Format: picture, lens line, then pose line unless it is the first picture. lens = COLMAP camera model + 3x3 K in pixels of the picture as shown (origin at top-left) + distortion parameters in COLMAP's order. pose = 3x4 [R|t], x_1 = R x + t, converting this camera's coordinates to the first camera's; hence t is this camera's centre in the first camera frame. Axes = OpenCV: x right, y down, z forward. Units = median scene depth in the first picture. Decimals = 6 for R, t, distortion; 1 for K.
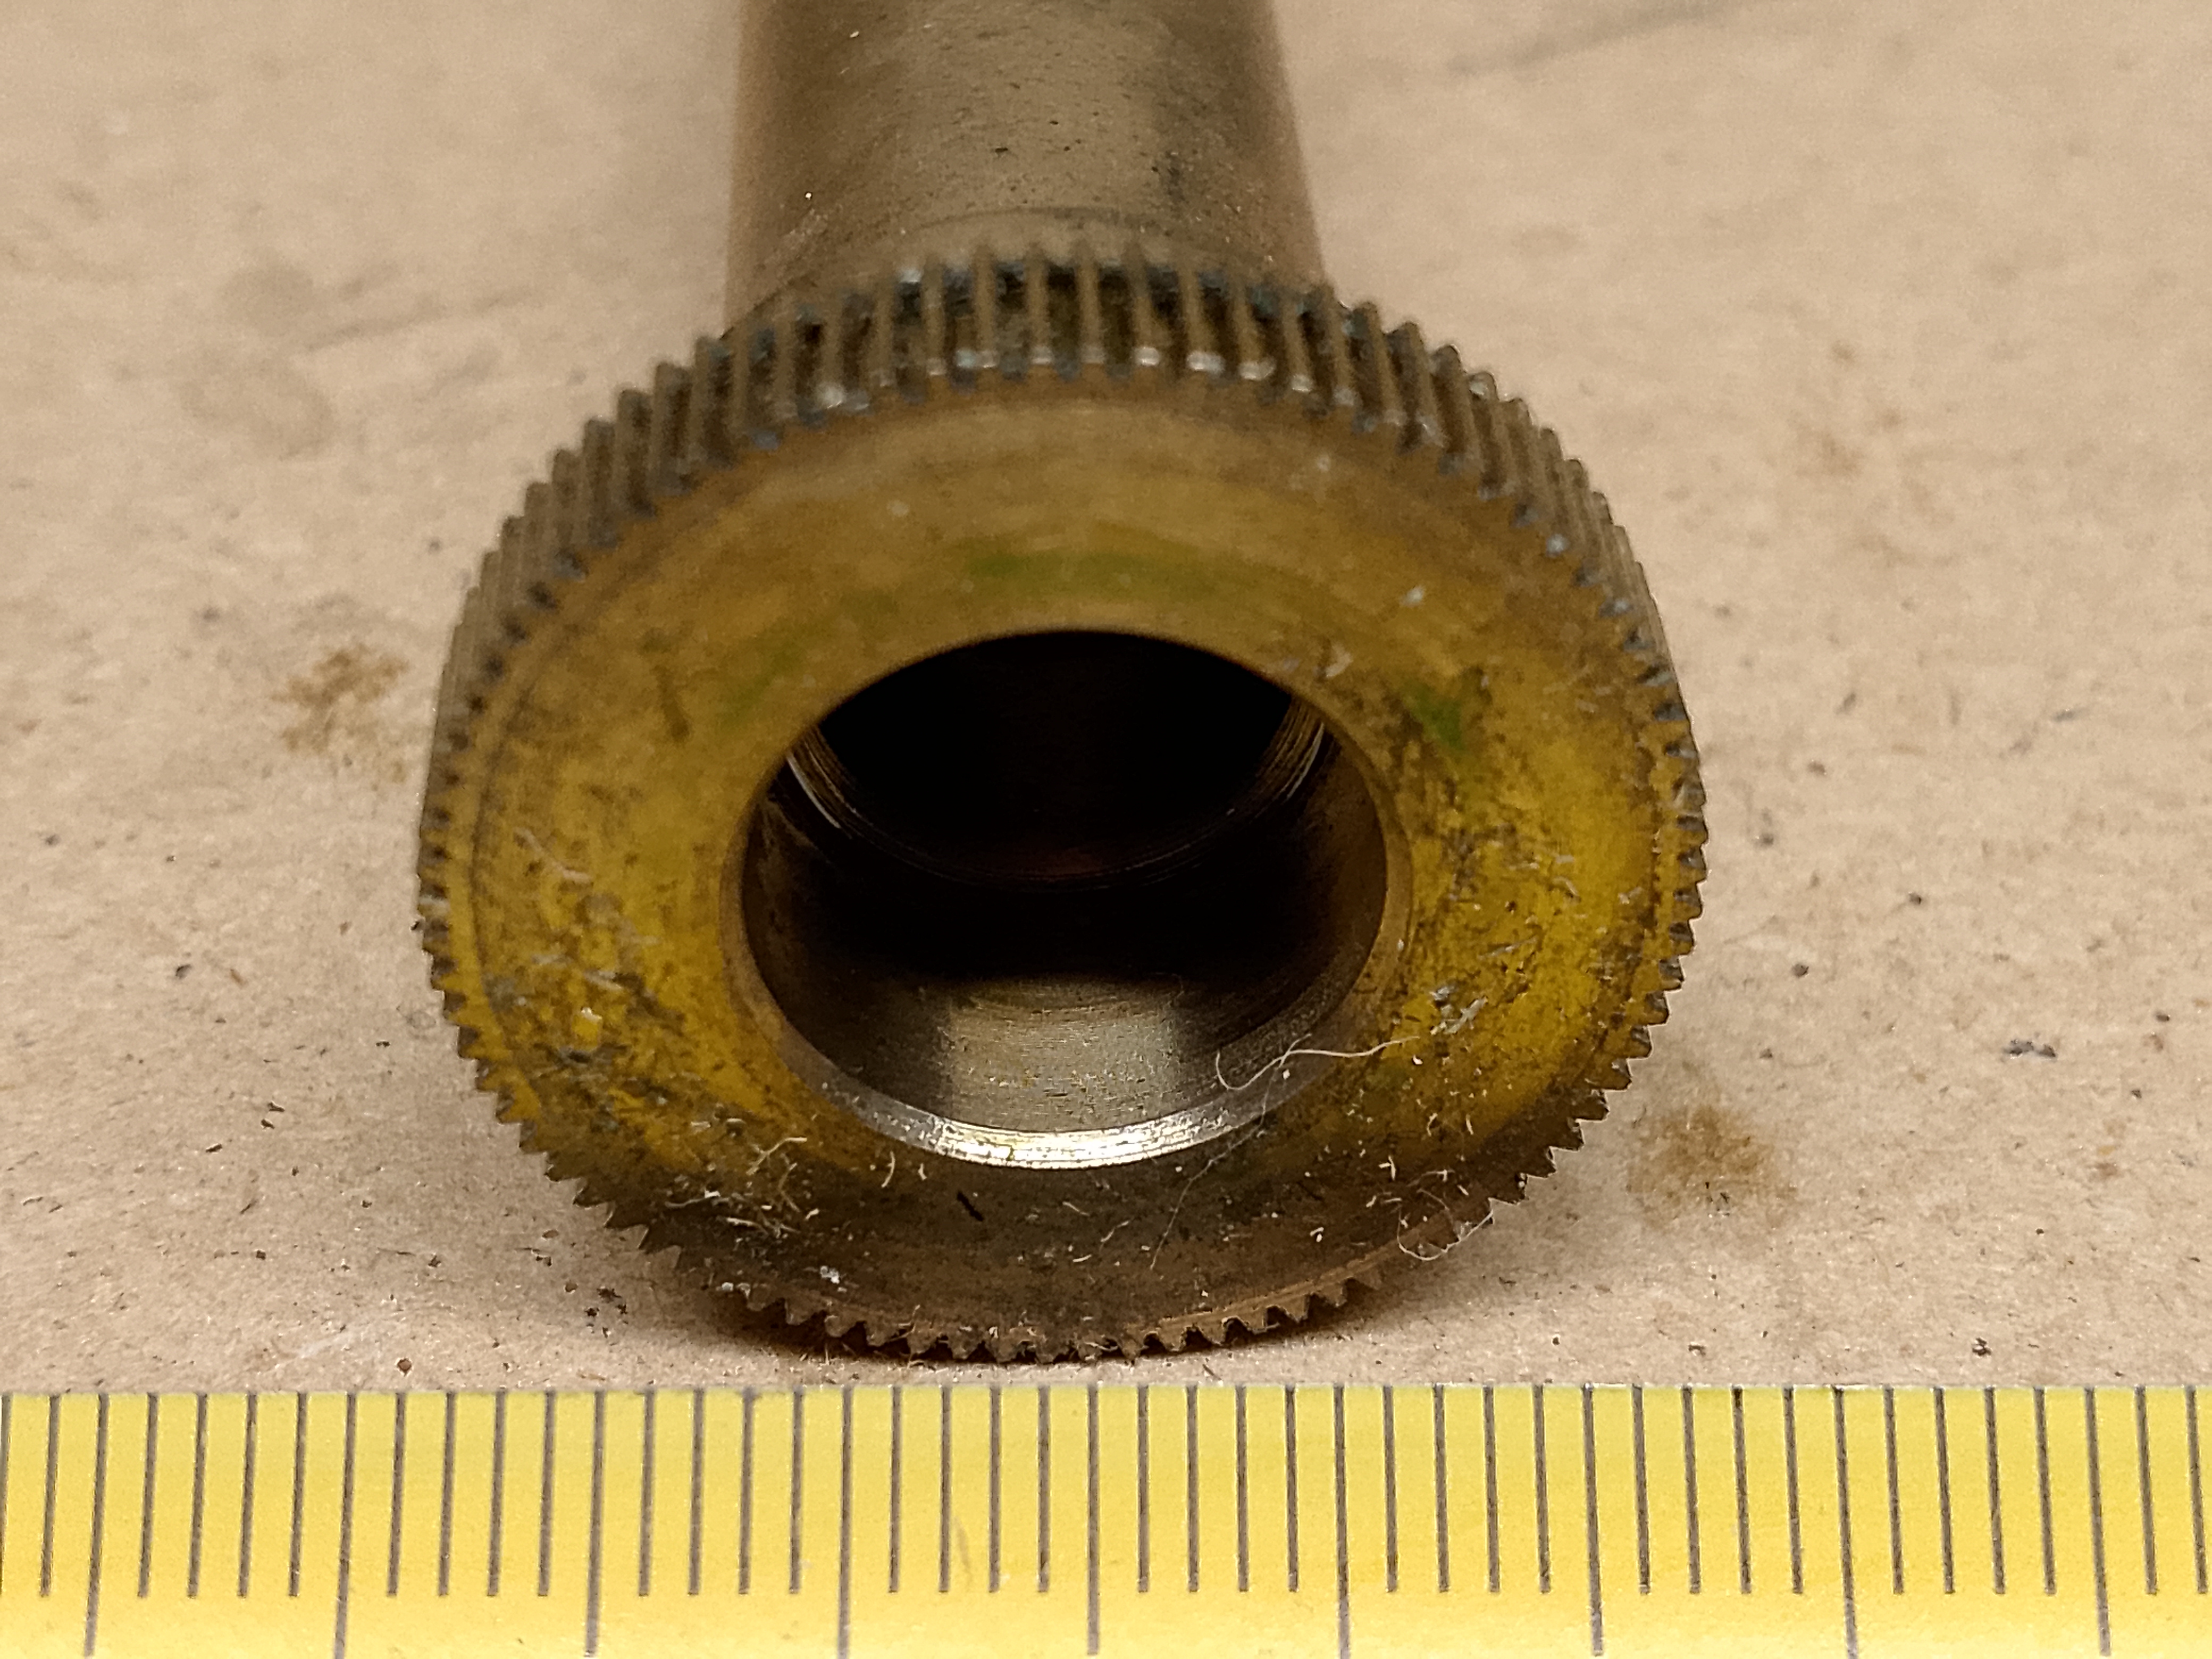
lens RADIAL K [[3684.6, 0, 1106.0], [0, 3684.6, 829.5], [0, 0, 1]] dist [0.412250, -2.498247]
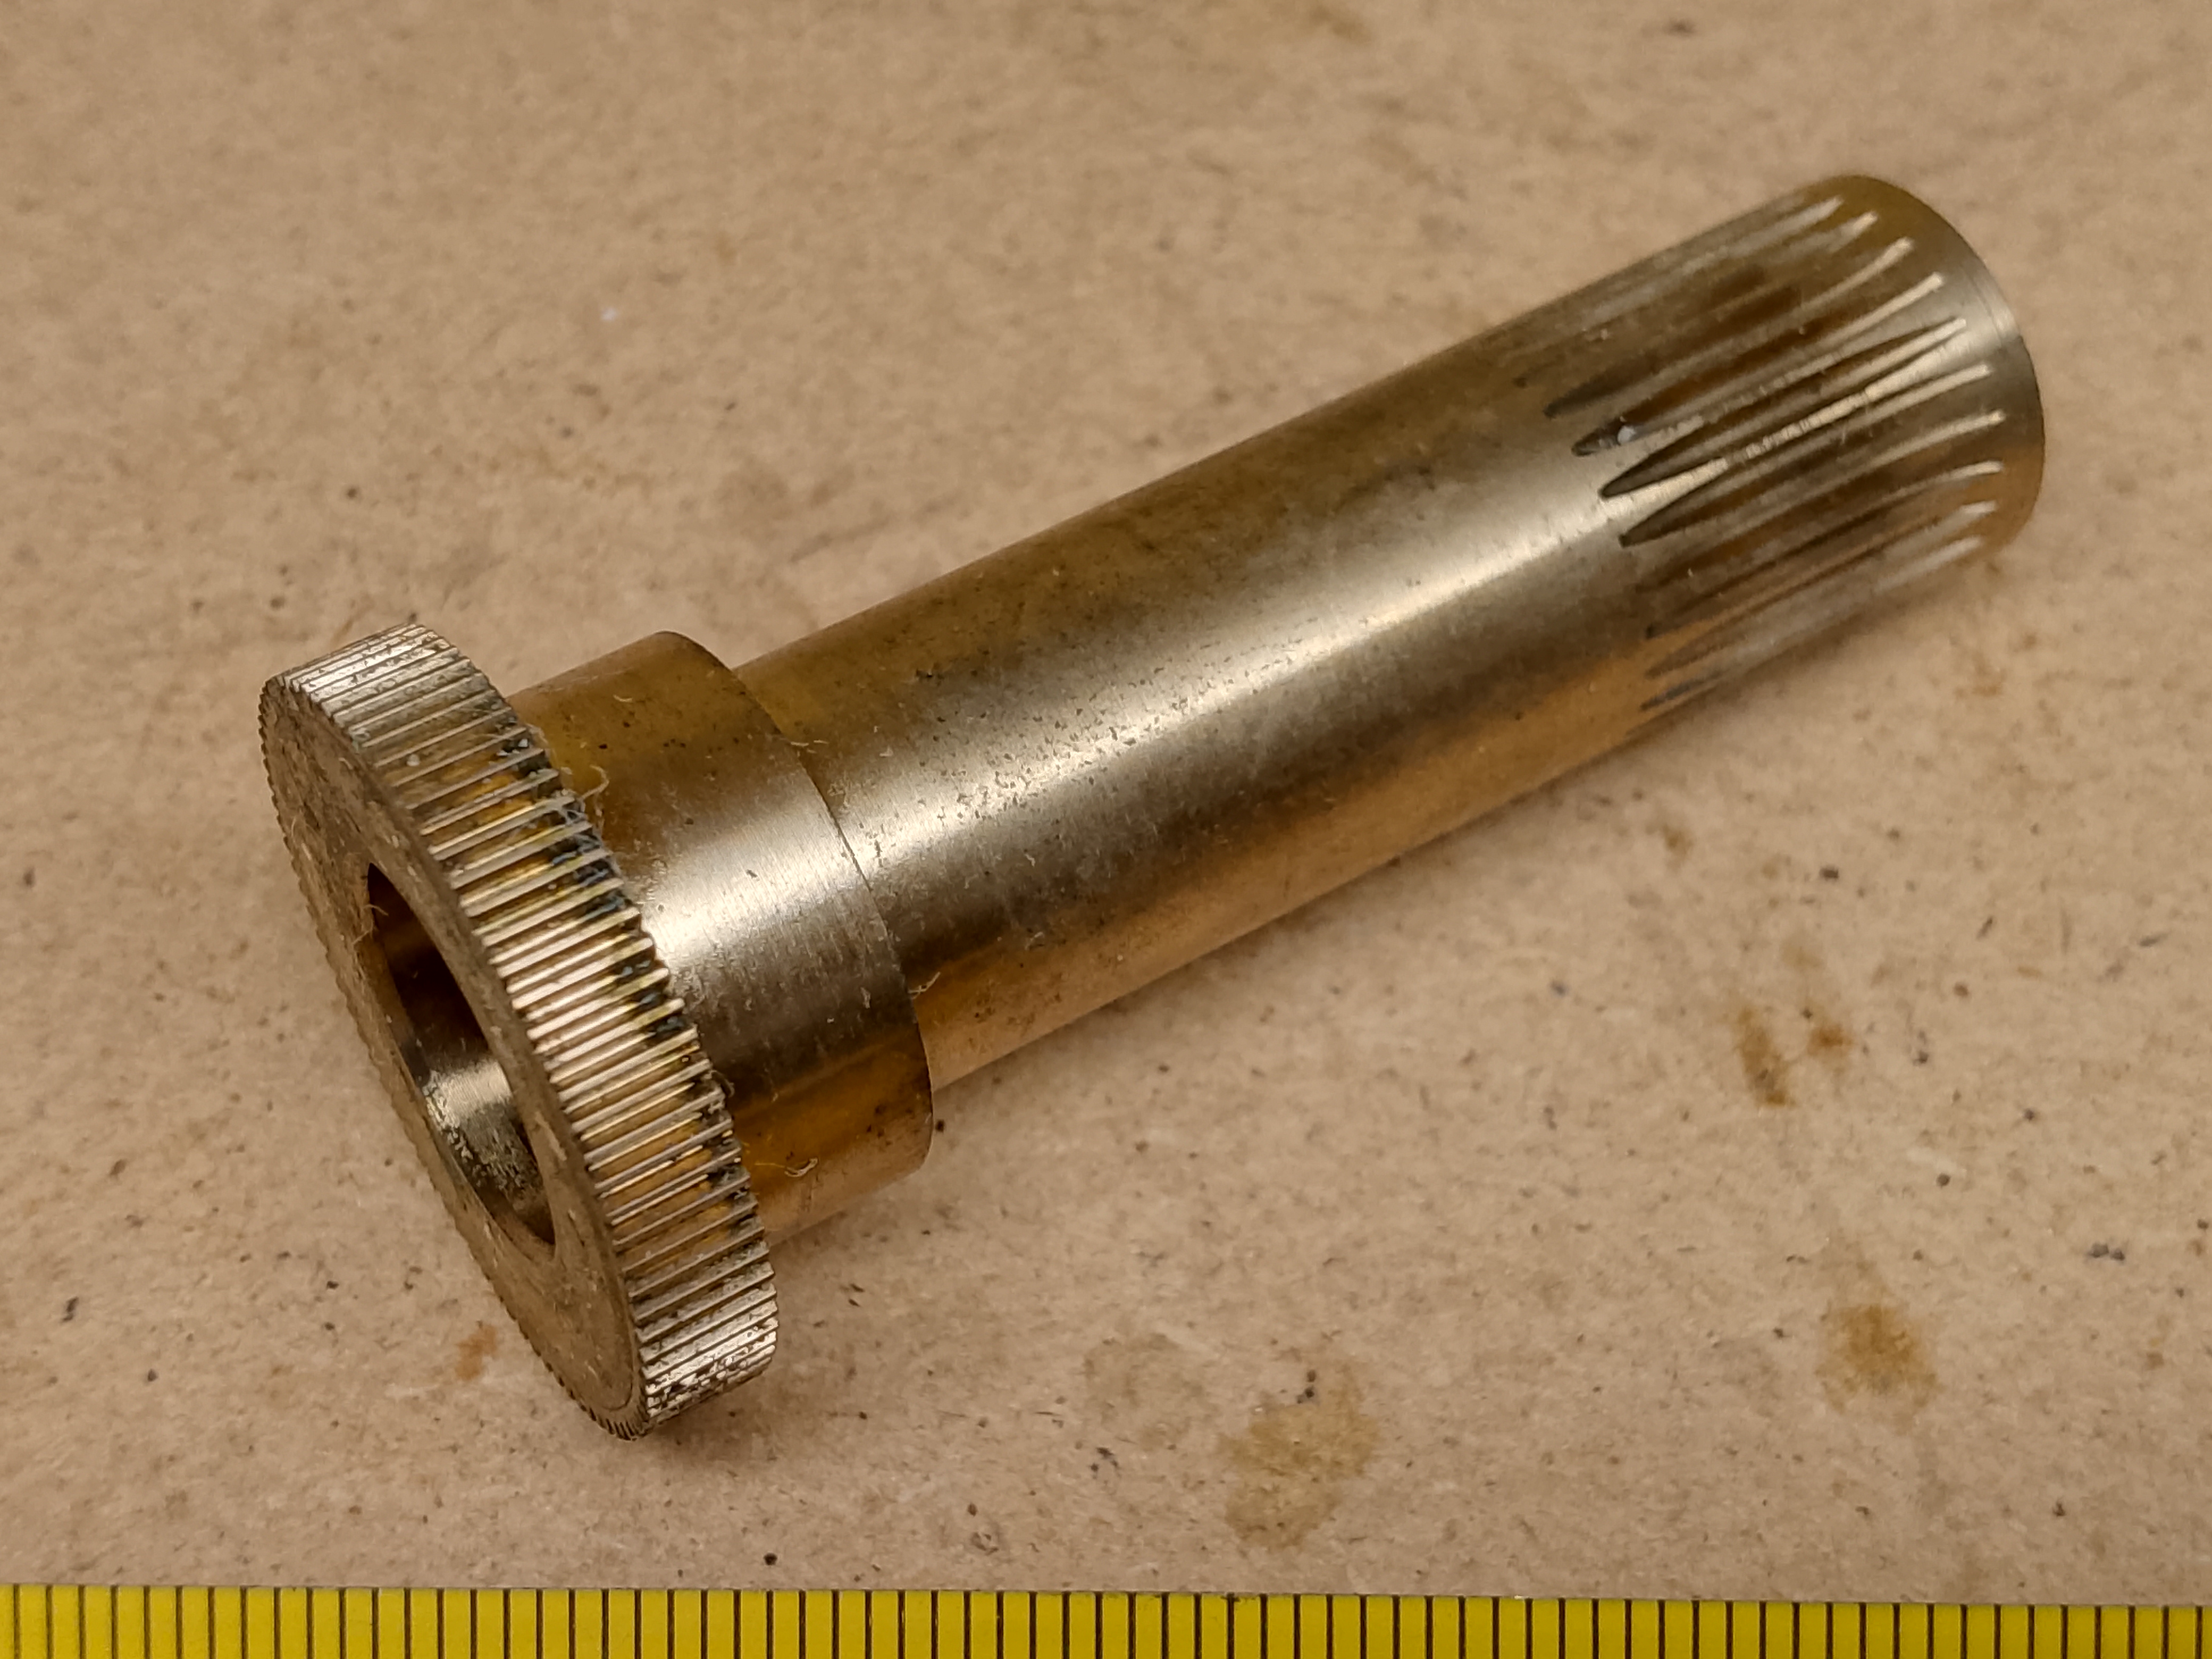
lens RADIAL K [[3626.9, 0, 1106.0], [0, 3626.9, 829.5], [0, 0, 1]] dist [0.362459, -1.850509]
pose [[0.999931, 0.005915, -0.010135, -0.110754], [-0.003079, 0.965635, 0.259882, -0.440735], [0.011324, -0.259833, 0.965587, -0.285499]]
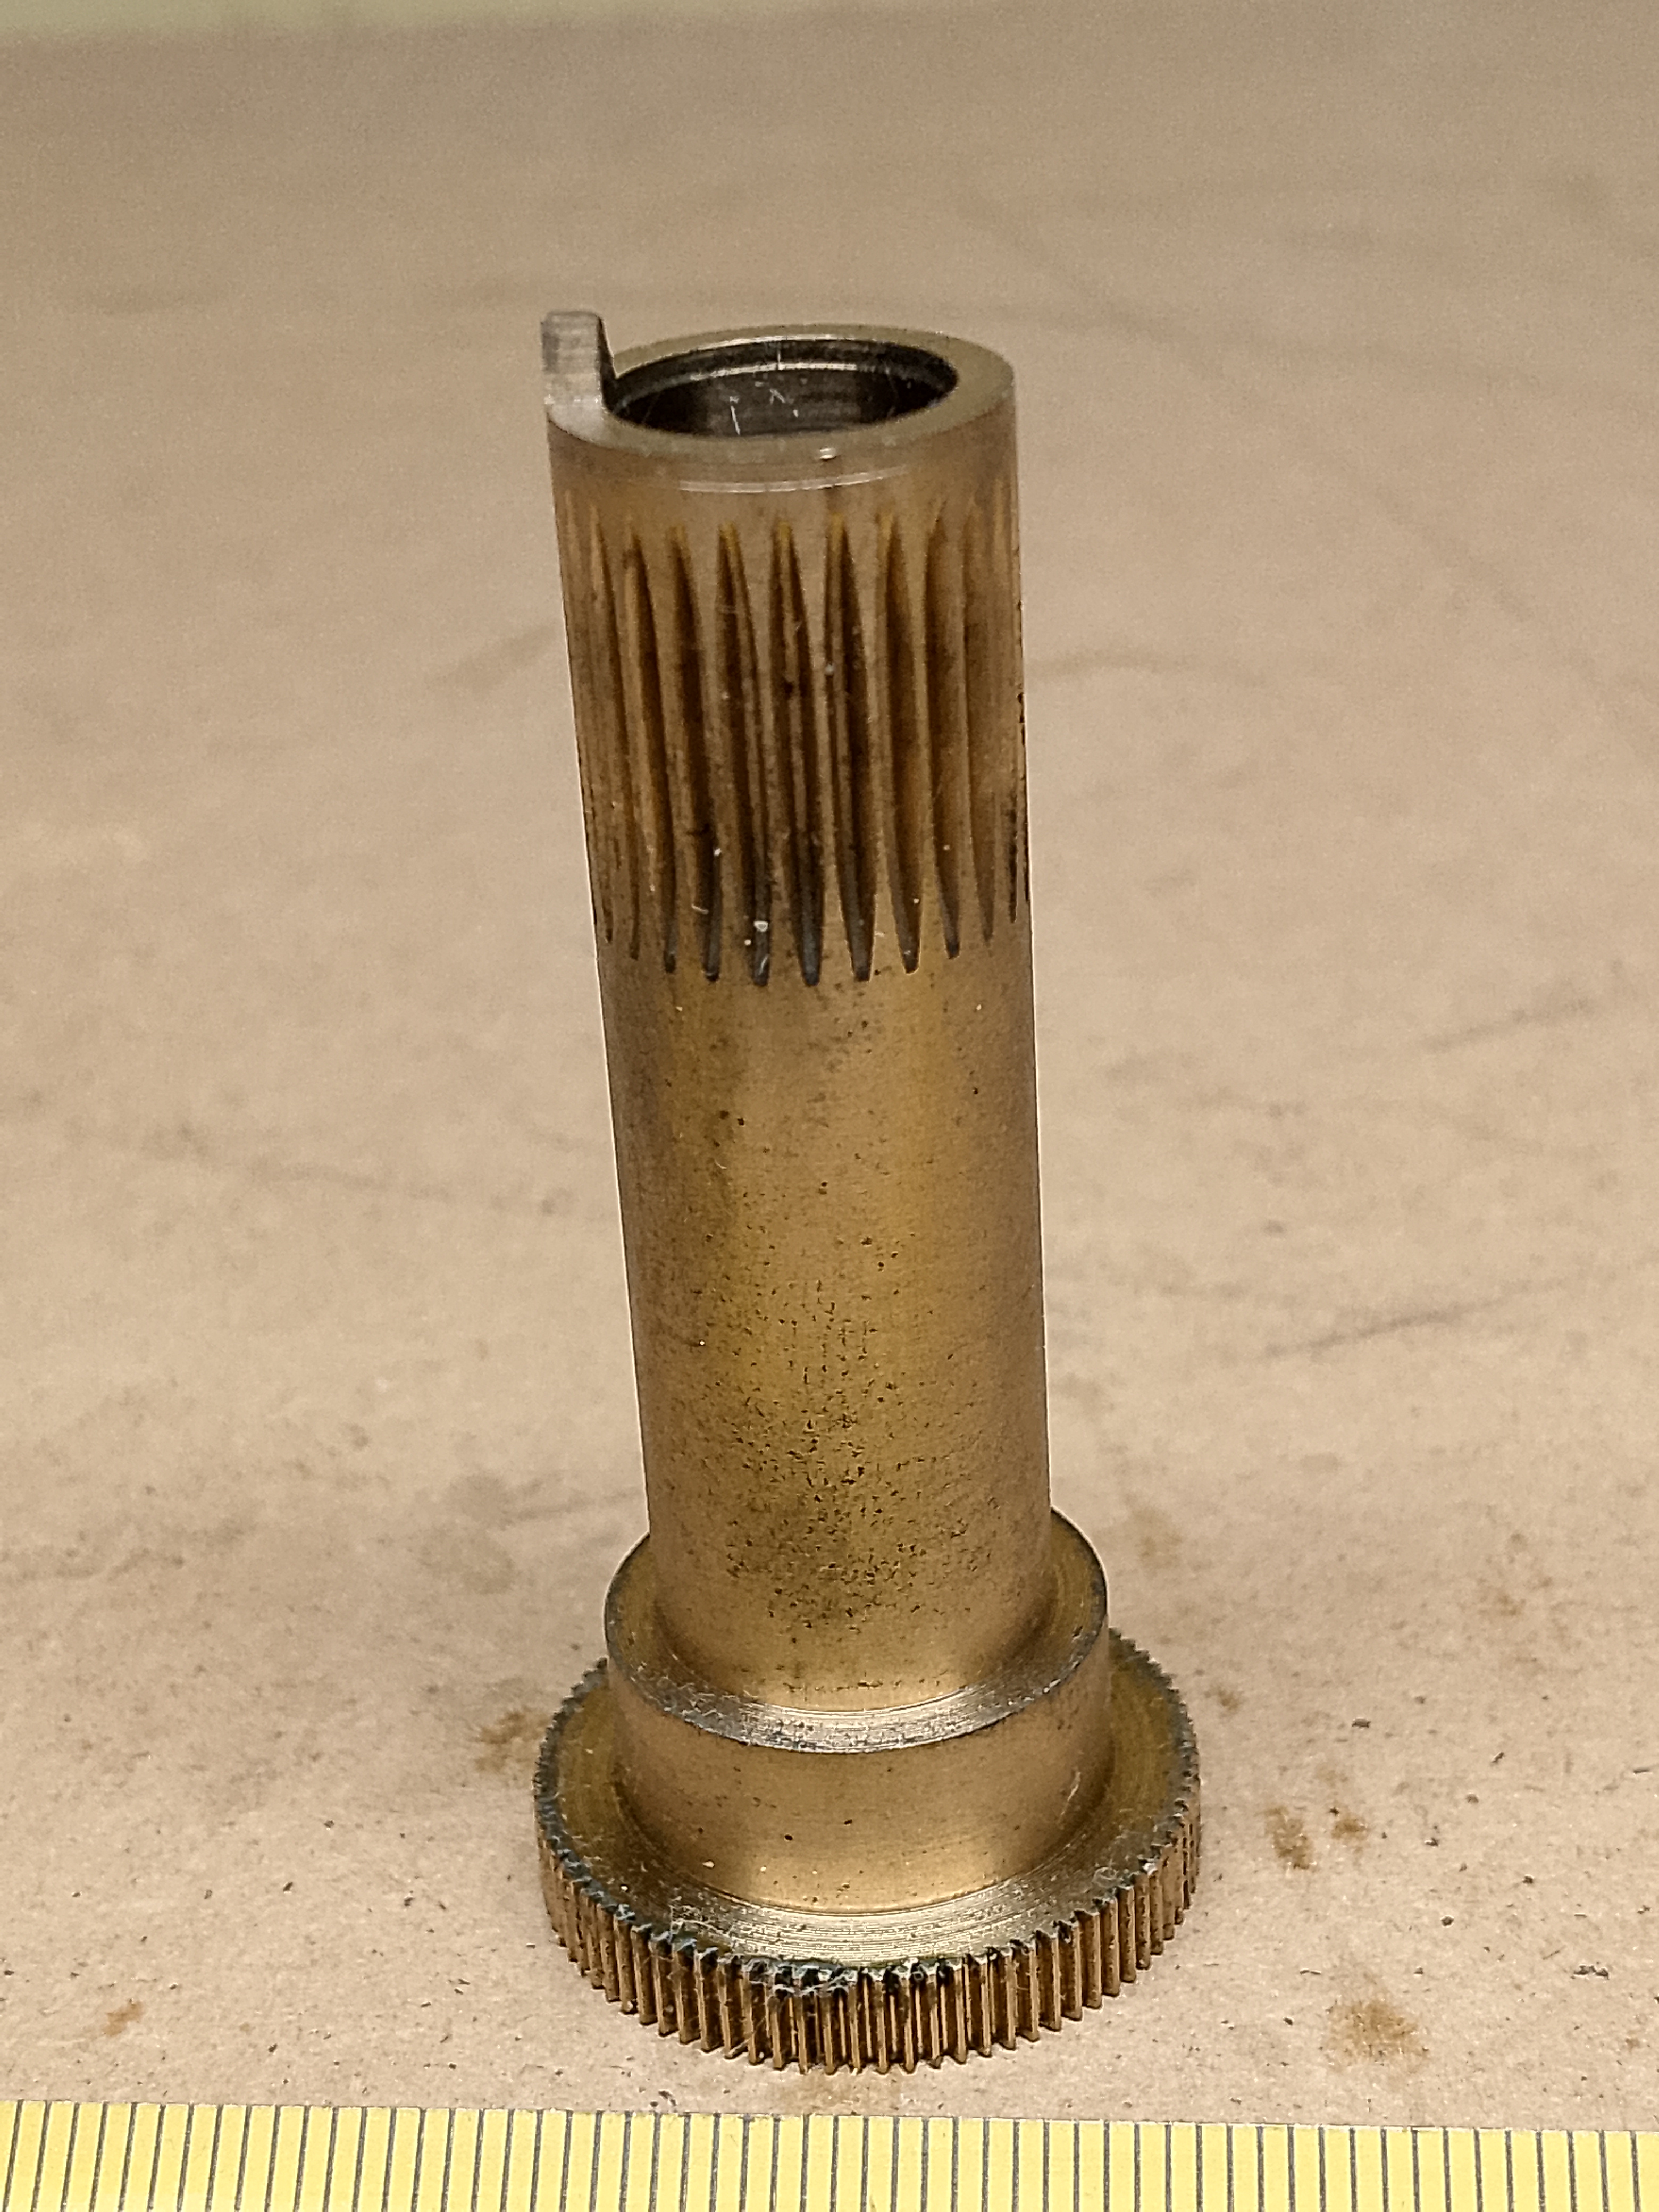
lens RADIAL K [[3626.9, 0, 829.5], [0, 3626.9, 1106.0], [0, 0, 1]] dist [0.362459, -1.850509]
pose [[0.994699, -0.003887, -0.102757, 0.091136], [-0.024792, 0.960740, -0.276340, 0.140563], [0.099797, 0.277422, 0.955551, -0.561674]]
